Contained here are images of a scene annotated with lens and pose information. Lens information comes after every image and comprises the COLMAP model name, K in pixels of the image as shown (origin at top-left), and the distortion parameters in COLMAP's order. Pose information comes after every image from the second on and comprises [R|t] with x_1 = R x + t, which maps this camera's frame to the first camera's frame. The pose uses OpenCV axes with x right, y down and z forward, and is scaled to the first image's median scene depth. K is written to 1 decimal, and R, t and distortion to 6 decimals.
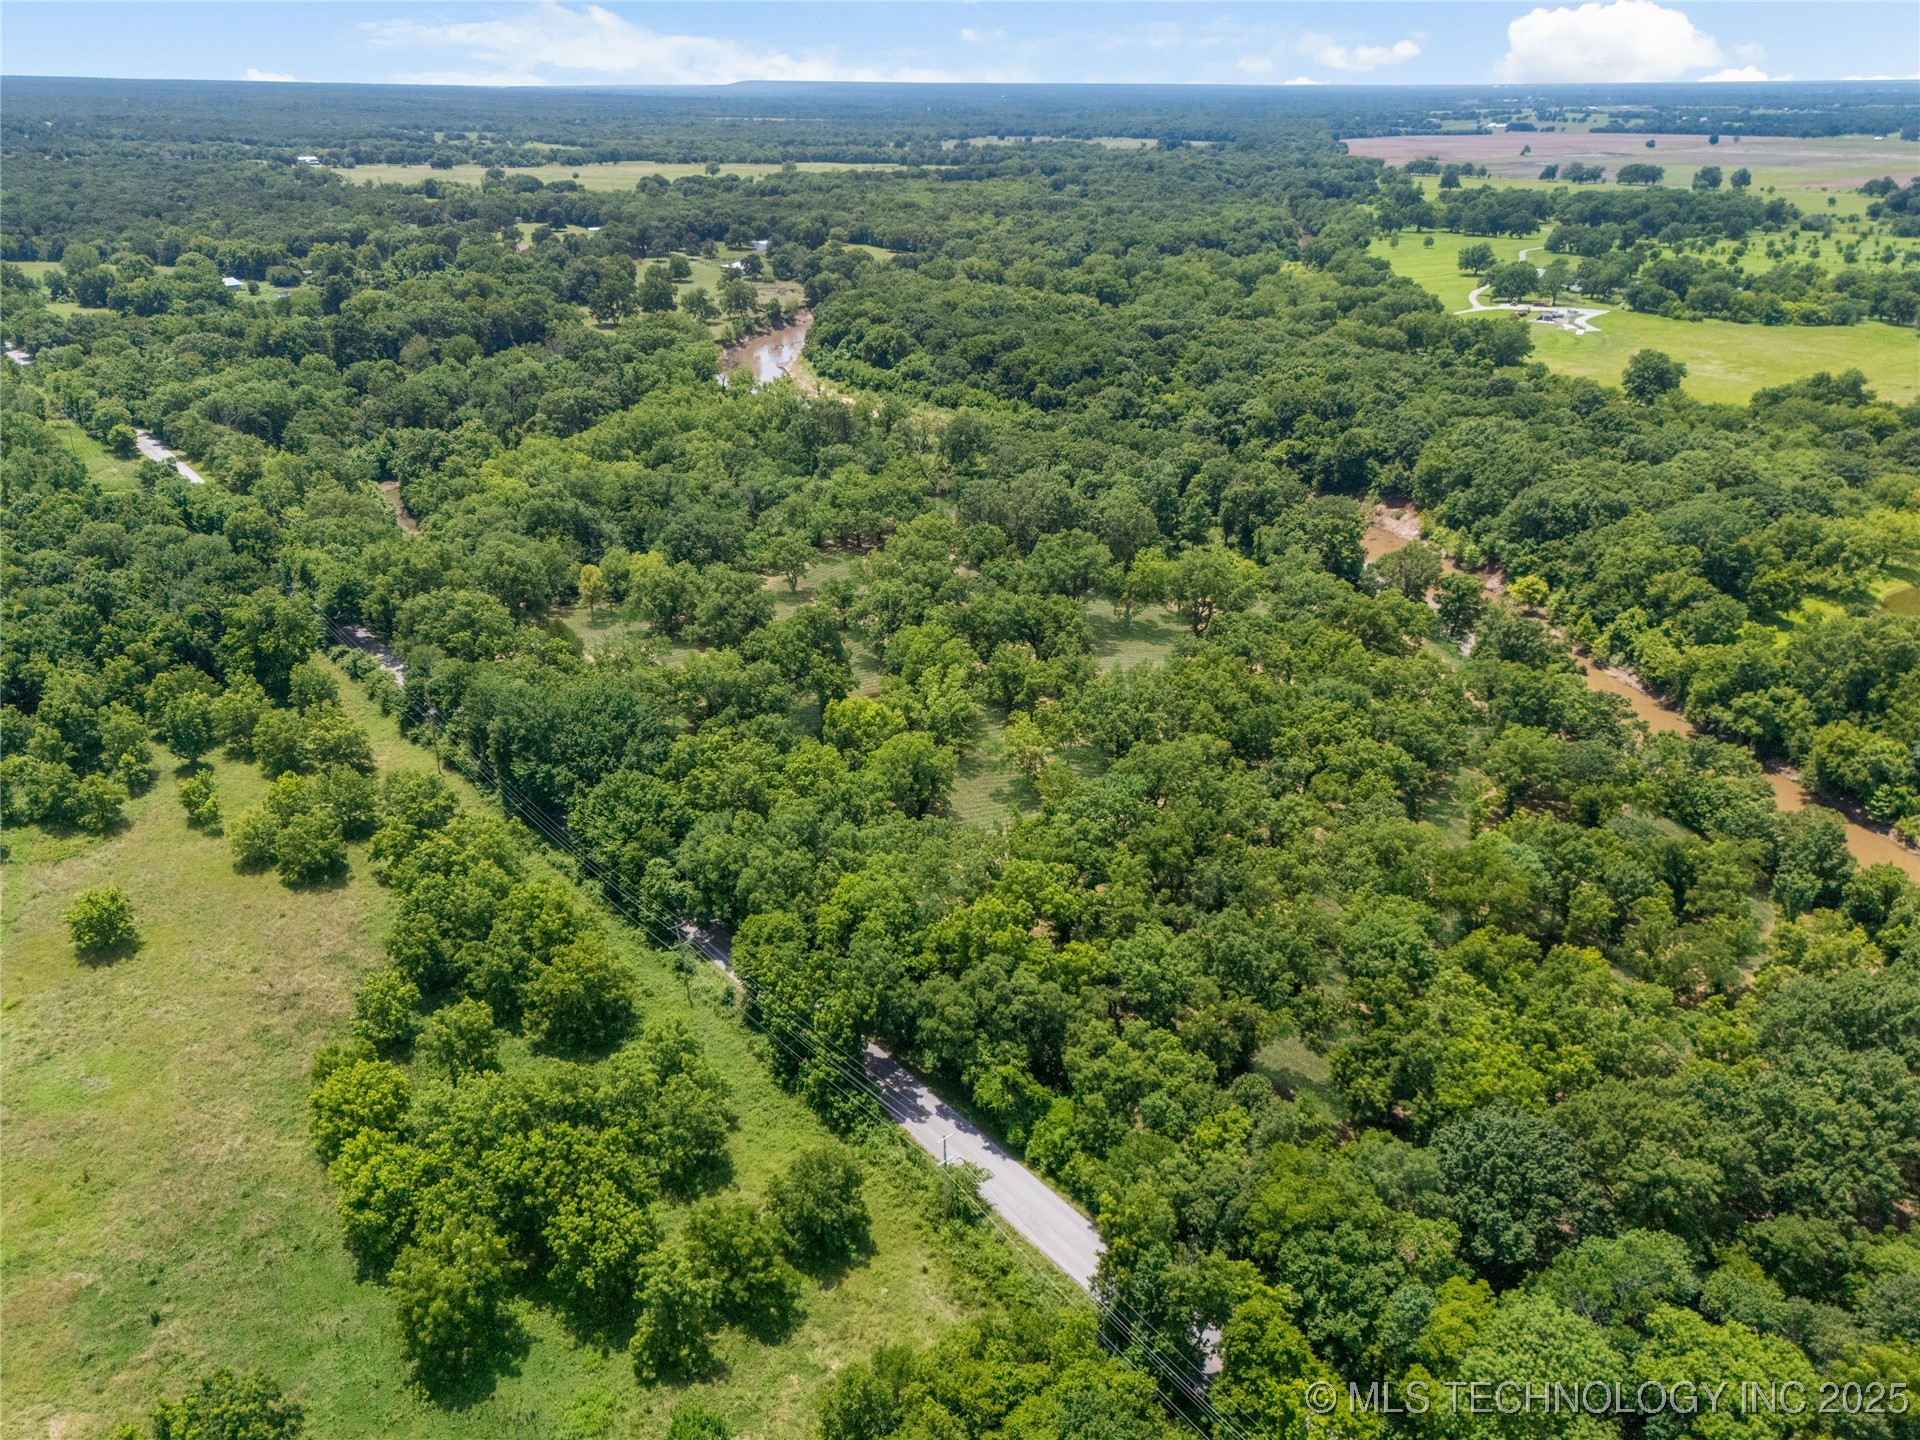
lens RADIAL K [[1442.9, 0, 960.0], [0, 1442.9, 720.0], [0, 0, 1]] dist [0.072602, -0.078824]
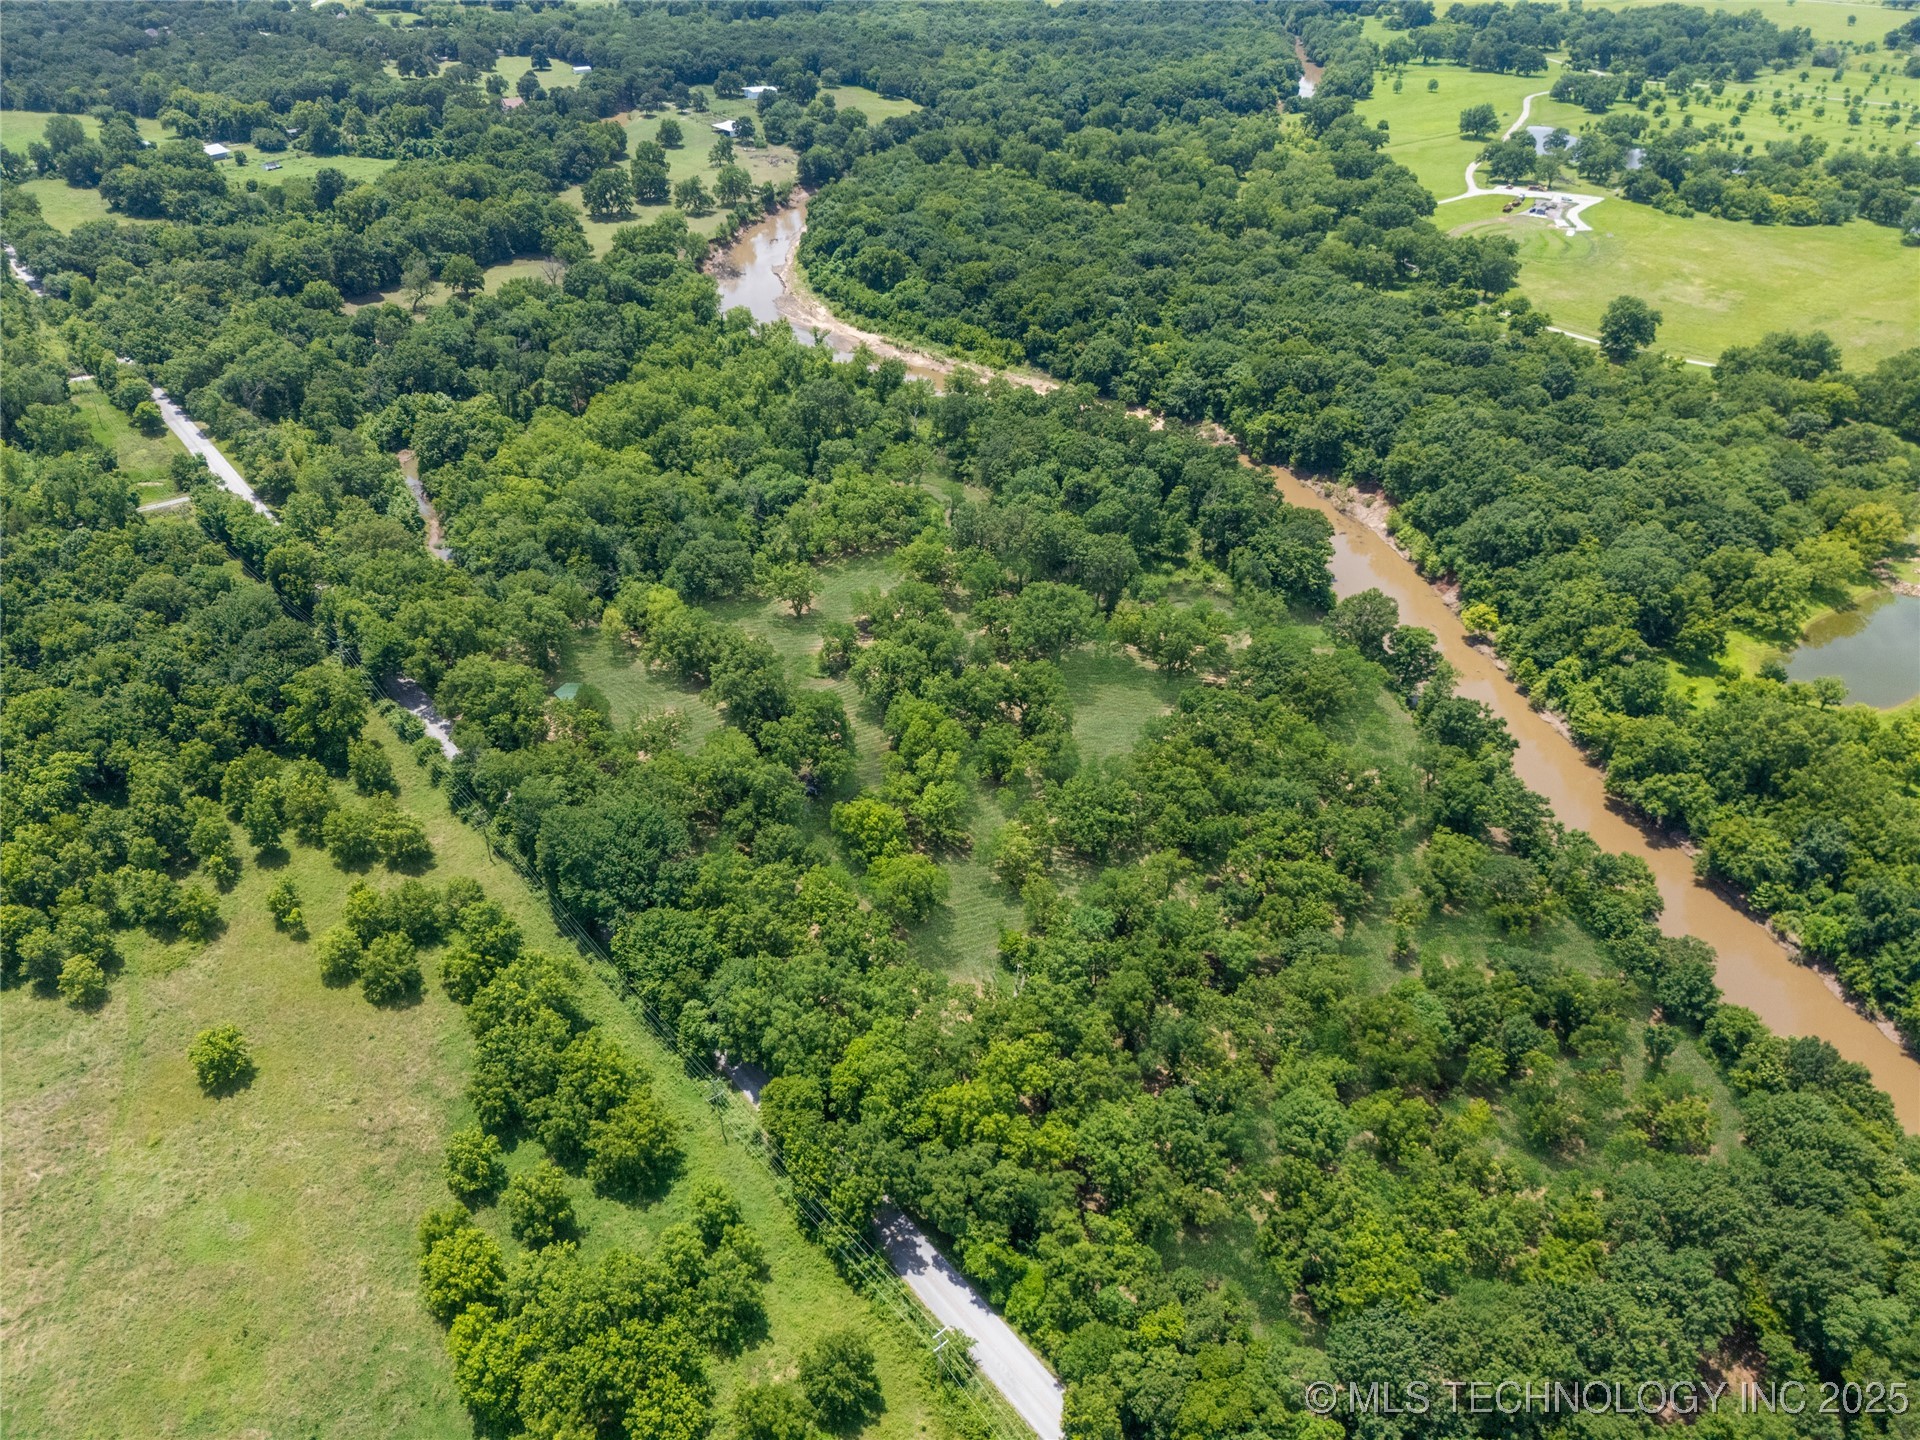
lens RADIAL K [[1436.3, 0, 960.5], [0, 1436.3, 684.0], [0, 0, 1]] dist [0.061120, -0.059849]
pose [[0.999962, 0.005170, 0.007063, -0.002445], [-0.006225, 0.987322, 0.158605, -0.252807], [-0.006153, -0.158643, 0.987317, -0.077369]]
